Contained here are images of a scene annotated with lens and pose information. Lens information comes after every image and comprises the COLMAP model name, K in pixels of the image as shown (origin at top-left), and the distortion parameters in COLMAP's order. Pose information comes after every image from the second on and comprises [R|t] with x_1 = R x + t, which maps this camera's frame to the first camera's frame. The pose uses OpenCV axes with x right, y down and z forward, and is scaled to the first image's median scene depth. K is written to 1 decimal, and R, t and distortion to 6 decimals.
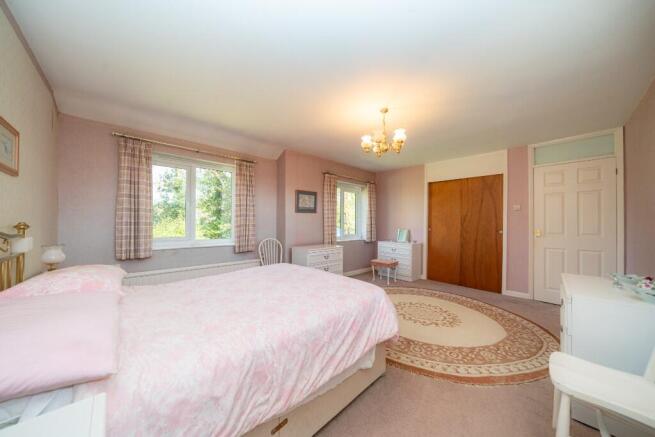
lens RADIAL K [[220.4, 0, 322.7], [0, 220.4, 221.1], [0, 0, 1]] dist [0.000104, 0.000049]
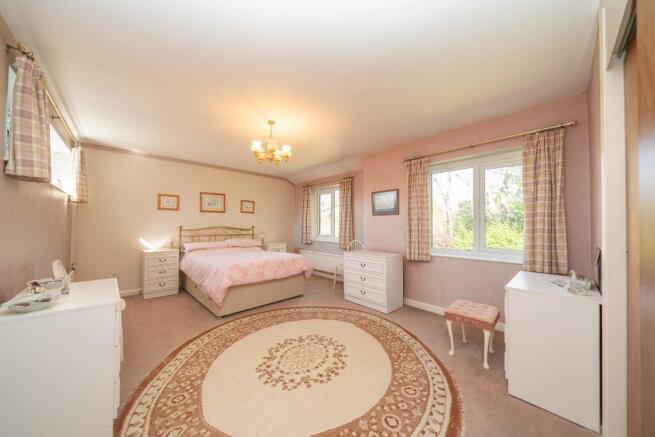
lens RADIAL K [[220.4, 0, 322.7], [0, 220.4, 221.1], [0, 0, 1]] dist [0.000104, 0.000049]
pose [[0.003299, -0.020754, -0.999779, 1.266628], [0.002158, 0.999782, -0.020747, 0.006132], [0.999992, -0.002089, 0.003343, 1.161234]]
